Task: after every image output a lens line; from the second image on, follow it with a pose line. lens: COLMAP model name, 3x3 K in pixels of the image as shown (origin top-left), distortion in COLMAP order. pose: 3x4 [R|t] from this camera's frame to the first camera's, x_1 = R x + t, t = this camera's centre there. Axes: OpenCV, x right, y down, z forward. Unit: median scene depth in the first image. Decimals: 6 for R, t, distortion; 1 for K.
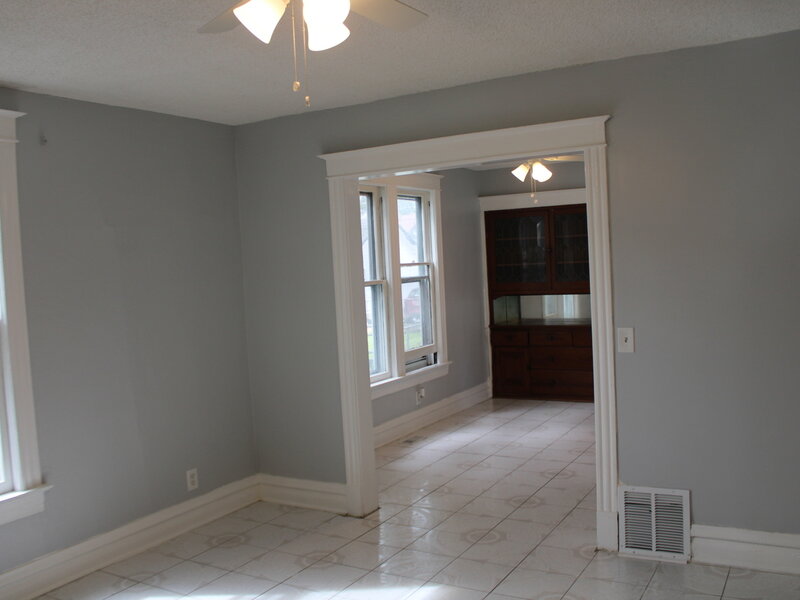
lens RADIAL K [[753.3, 0, 400.0], [0, 753.3, 300.0], [0, 0, 1]] dist [-0.172204, 0.149104]
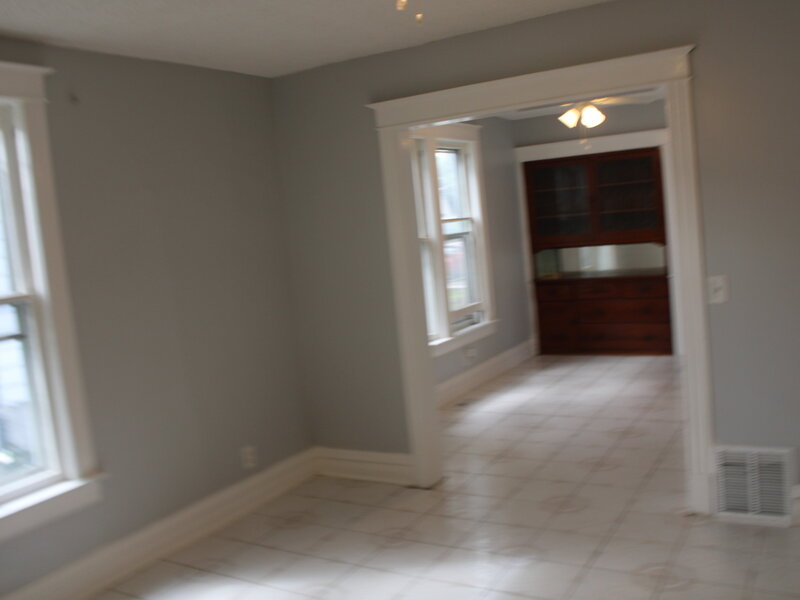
lens RADIAL K [[753.3, 0, 400.0], [0, 753.3, 300.0], [0, 0, 1]] dist [-0.172204, 0.149104]
pose [[0.999013, -0.041720, -0.015244, -0.064577], [0.042471, 0.997699, 0.052842, 0.001389], [0.013004, -0.053437, 0.998487, 0.065137]]
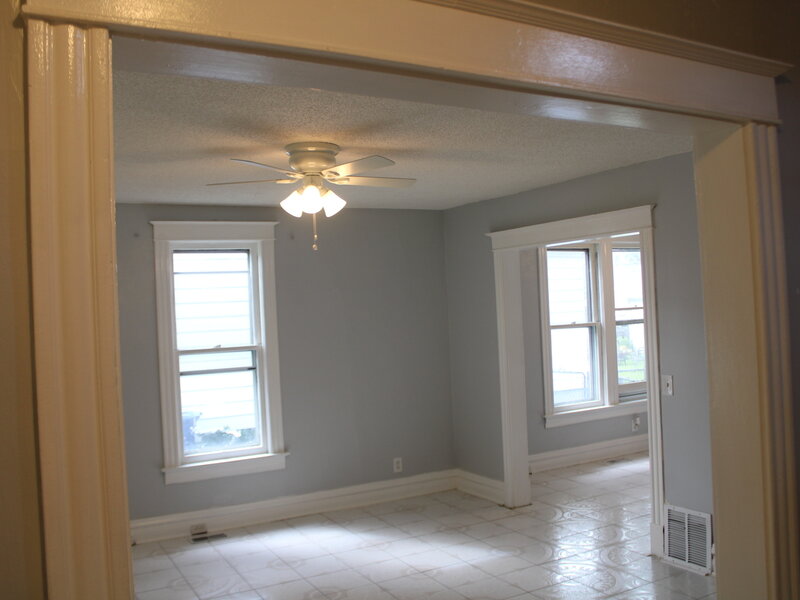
lens RADIAL K [[753.3, 0, 400.0], [0, 753.3, 300.0], [0, 0, 1]] dist [-0.172204, 0.149104]
pose [[0.856834, 0.010356, -0.515489, 0.454118], [-0.025577, 0.999421, -0.022437, -0.039989], [0.514958, 0.032410, 0.856603, -0.232618]]
